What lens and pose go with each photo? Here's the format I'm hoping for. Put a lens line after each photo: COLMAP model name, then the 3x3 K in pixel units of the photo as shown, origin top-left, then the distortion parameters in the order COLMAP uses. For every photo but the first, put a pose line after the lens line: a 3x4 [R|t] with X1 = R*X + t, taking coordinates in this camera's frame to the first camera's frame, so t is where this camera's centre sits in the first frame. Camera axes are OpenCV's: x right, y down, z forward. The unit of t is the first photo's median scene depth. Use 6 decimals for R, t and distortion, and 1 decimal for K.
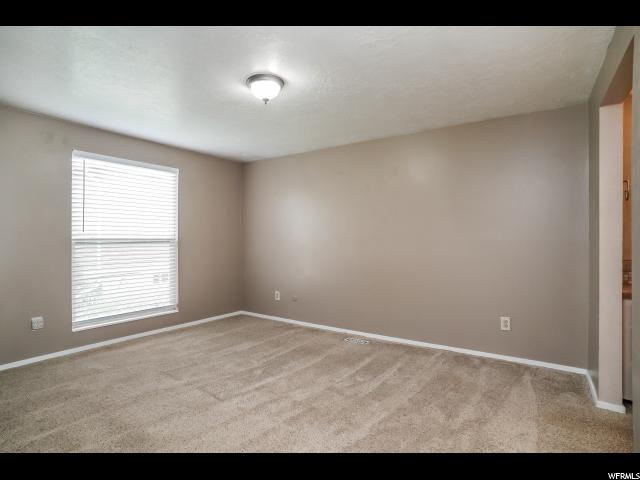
lens RADIAL K [[333.8, 0, 321.3], [0, 333.8, 240.8], [0, 0, 1]] dist [-0.057093, 0.008336]
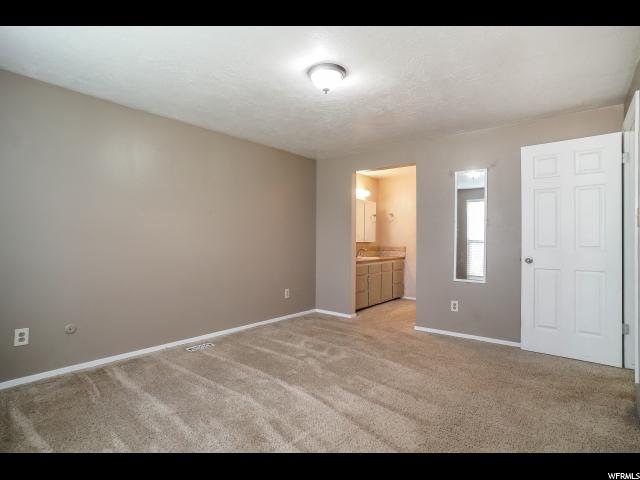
lens RADIAL K [[333.8, 0, 317.9], [0, 333.8, 238.7], [0, 0, 1]] dist [-0.057093, 0.008336]
pose [[0.077171, 0.008431, 0.996982, -0.764941], [-0.000601, 0.999964, -0.008410, 0.018007], [-0.997018, 0.000050, 0.077174, 0.631002]]
